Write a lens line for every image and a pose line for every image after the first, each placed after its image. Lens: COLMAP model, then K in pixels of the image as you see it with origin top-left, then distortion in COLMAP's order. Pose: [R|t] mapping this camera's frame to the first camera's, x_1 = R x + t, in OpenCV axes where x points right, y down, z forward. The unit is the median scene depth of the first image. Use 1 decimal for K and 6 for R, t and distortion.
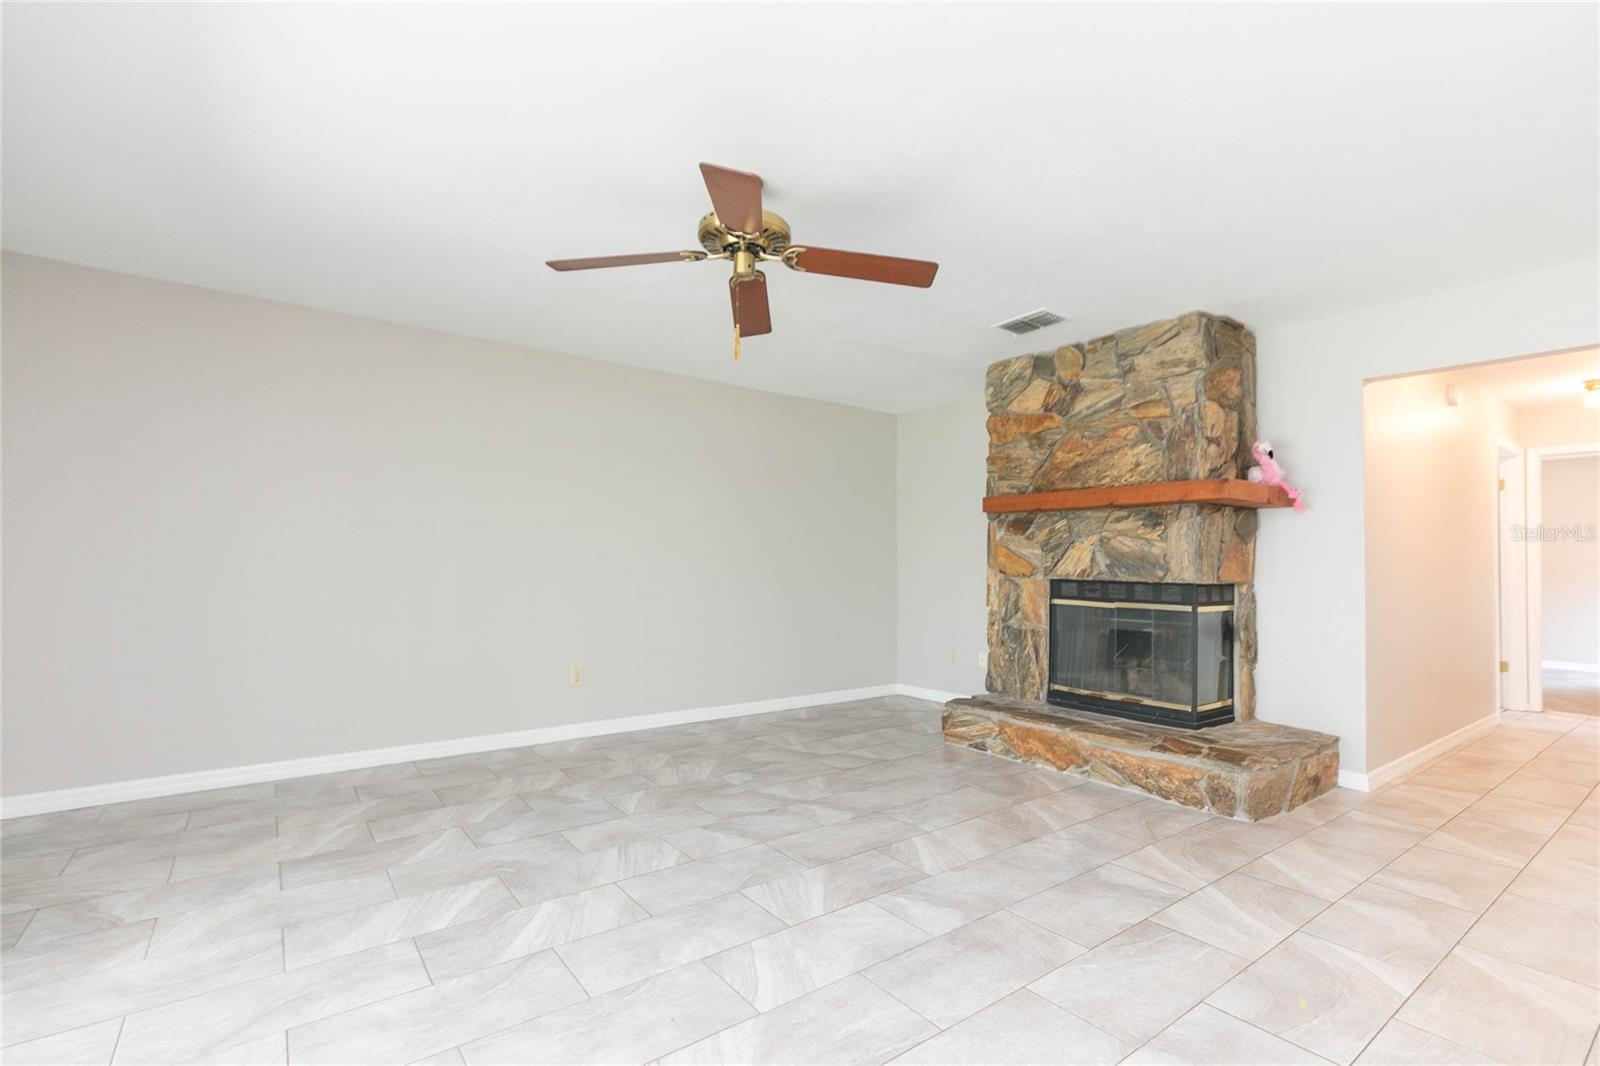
lens RADIAL K [[720.7, 0, 805.0], [0, 720.7, 533.0], [0, 0, 1]] dist [0.005160, -0.000533]
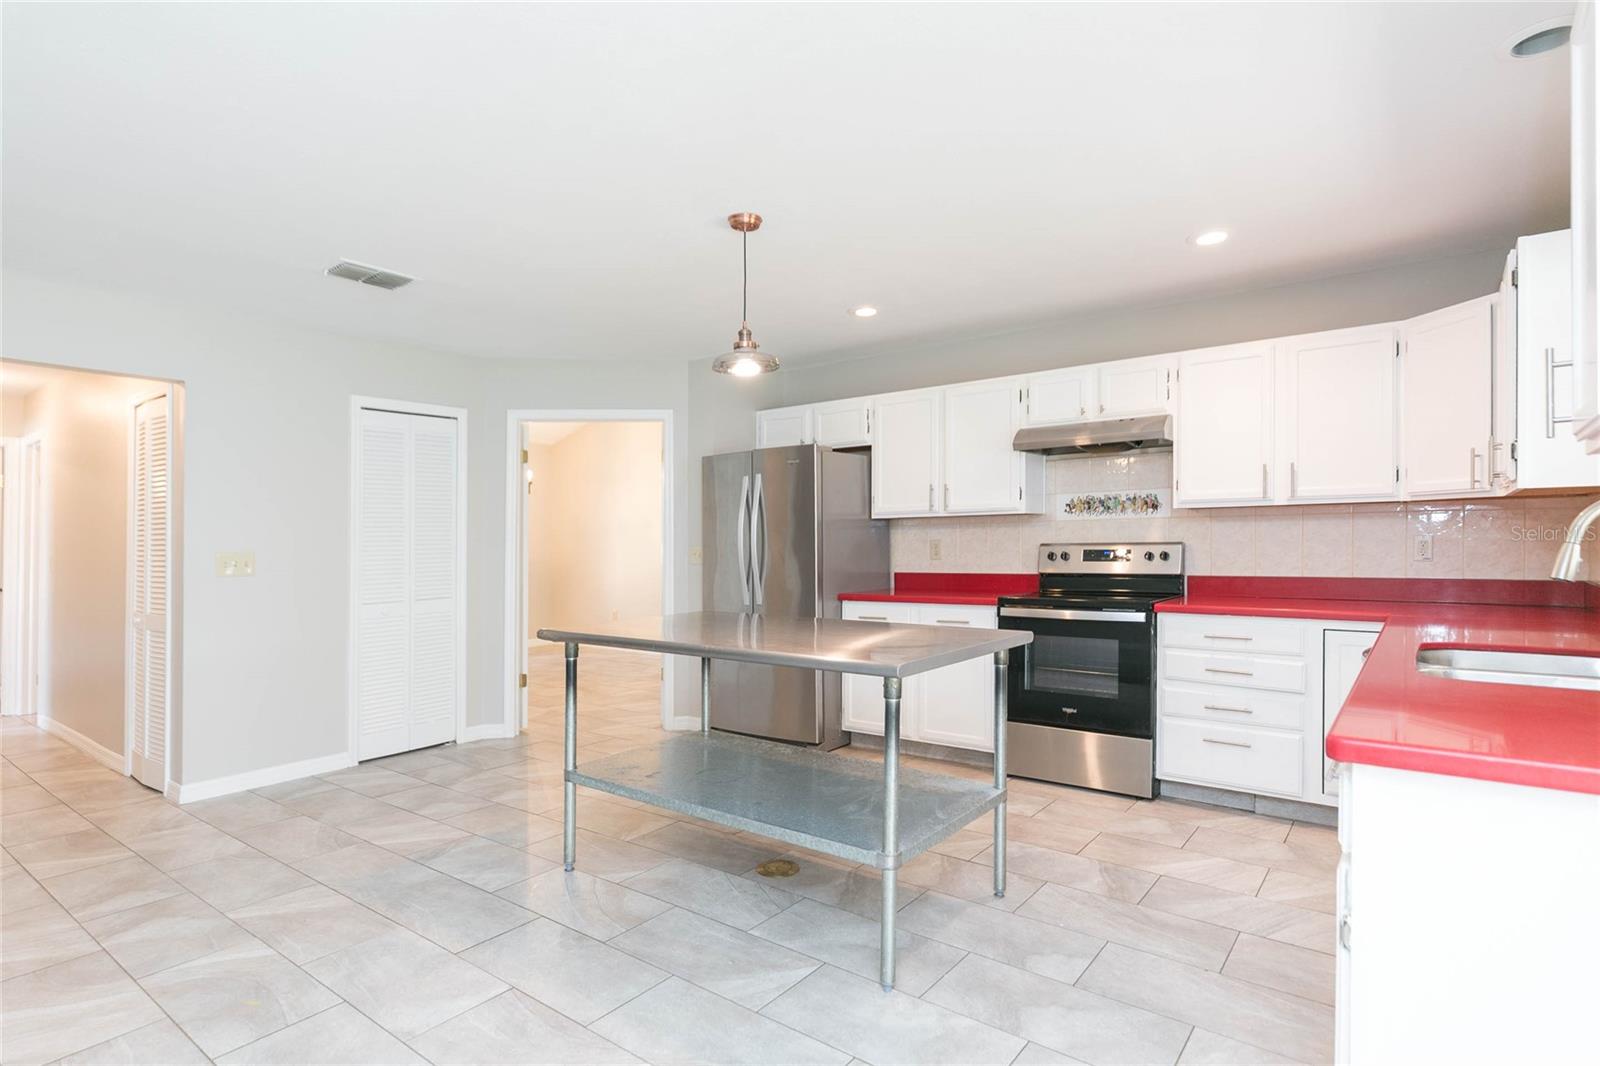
lens RADIAL K [[819.1, 0, 805.1], [0, 819.1, 527.4], [0, 0, 1]] dist [-0.000240, 0.000184]
pose [[-0.267367, 0.009422, 0.963549, -0.317606], [-0.032985, 0.999277, -0.018924, -0.026627], [-0.963030, -0.036842, -0.266863, 0.251515]]
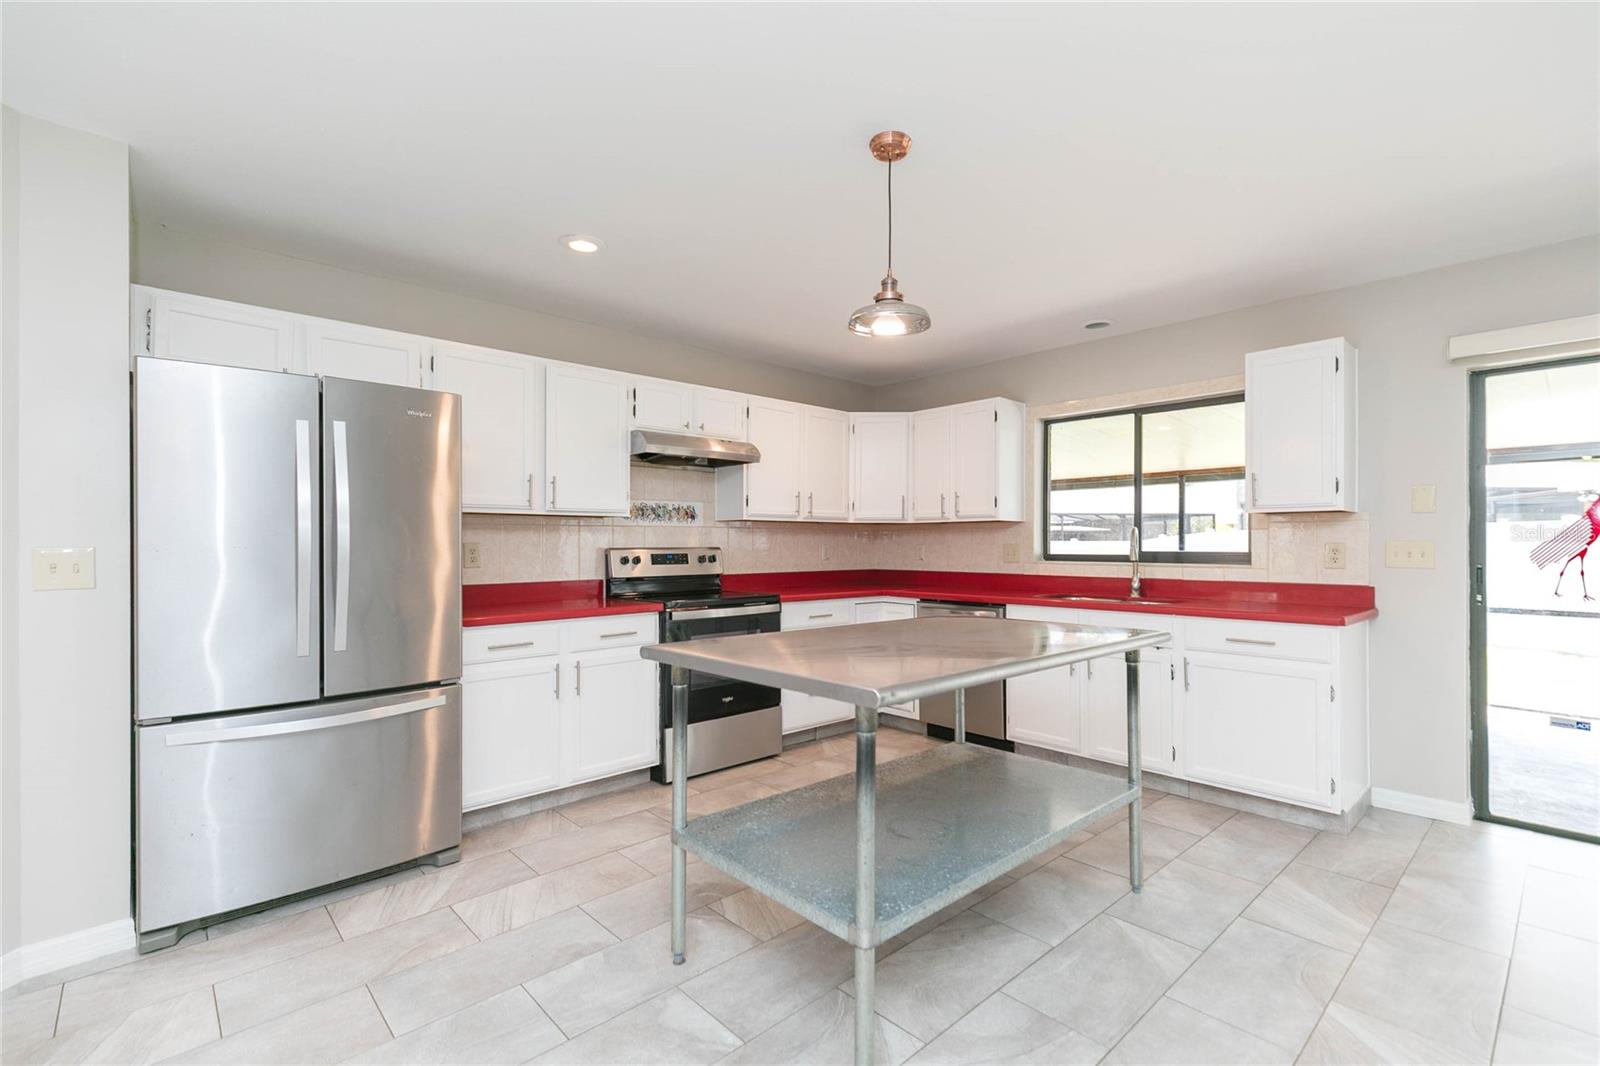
lens RADIAL K [[720.7, 0, 805.0], [0, 720.7, 533.0], [0, 0, 1]] dist [0.005160, -0.000533]
pose [[-0.995225, -0.010425, -0.097050, 0.556666], [-0.004069, 0.997847, -0.065464, 0.007866], [0.097523, -0.064757, -0.993124, 0.649388]]
